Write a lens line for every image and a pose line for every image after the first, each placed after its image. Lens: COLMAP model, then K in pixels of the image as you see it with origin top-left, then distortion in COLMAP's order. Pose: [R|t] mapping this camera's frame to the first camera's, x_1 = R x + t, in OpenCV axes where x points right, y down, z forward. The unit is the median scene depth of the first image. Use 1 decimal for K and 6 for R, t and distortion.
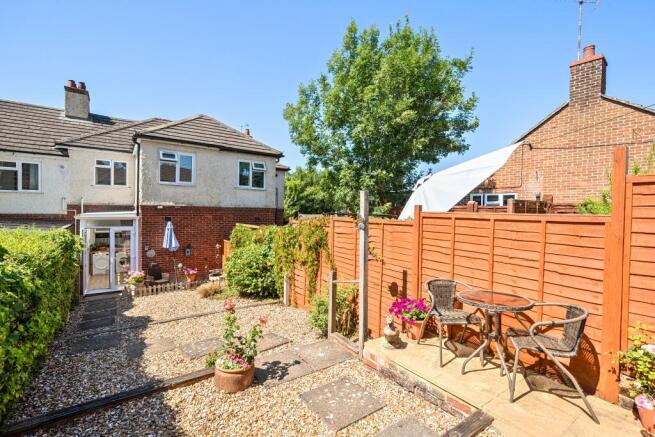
lens RADIAL K [[295.6, 0, 325.7], [0, 295.6, 213.8], [0, 0, 1]] dist [-0.002733, -0.000264]
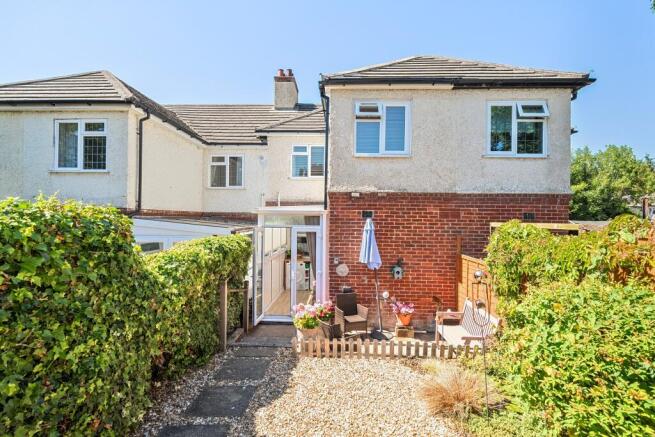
lens RADIAL K [[321.3, 0, 327.0], [0, 321.3, 217.9], [0, 0, 1]] dist [0.003629, 0.000174]
pose [[0.790718, -0.007089, -0.612139, -0.192243], [-0.007955, 0.999730, -0.021853, 0.037791], [0.612128, 0.022149, 0.790448, 0.419017]]
